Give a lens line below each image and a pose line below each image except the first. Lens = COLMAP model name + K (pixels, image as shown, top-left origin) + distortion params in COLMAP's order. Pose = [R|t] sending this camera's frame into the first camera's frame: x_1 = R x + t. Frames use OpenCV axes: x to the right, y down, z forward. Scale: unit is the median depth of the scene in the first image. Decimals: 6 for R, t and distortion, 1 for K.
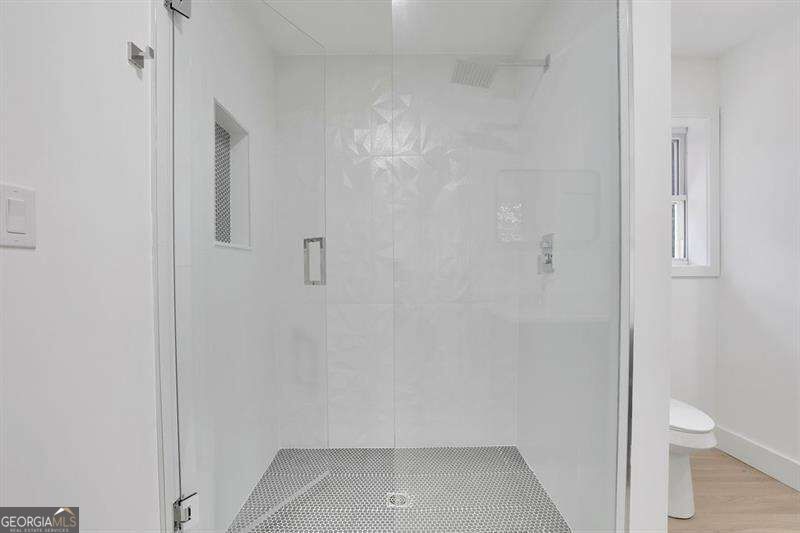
lens RADIAL K [[347.1, 0, 398.5], [0, 347.1, 264.9], [0, 0, 1]] dist [-0.057628, 0.021835]
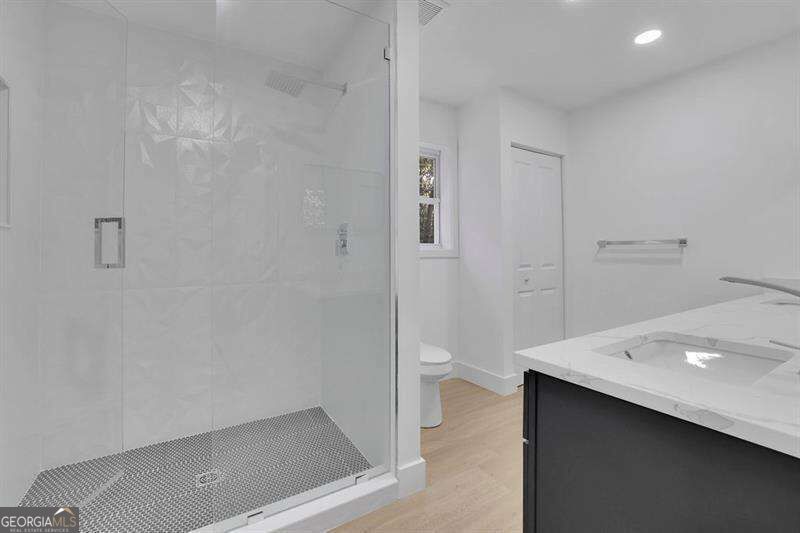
lens RADIAL K [[347.1, 0, 398.5], [0, 347.1, 264.9], [0, 0, 1]] dist [-0.057628, 0.021835]
pose [[0.851624, -0.014948, 0.523940, -0.050865], [-0.015461, 0.998442, 0.053616, -0.010419], [-0.523925, -0.053761, 0.850066, -0.167736]]
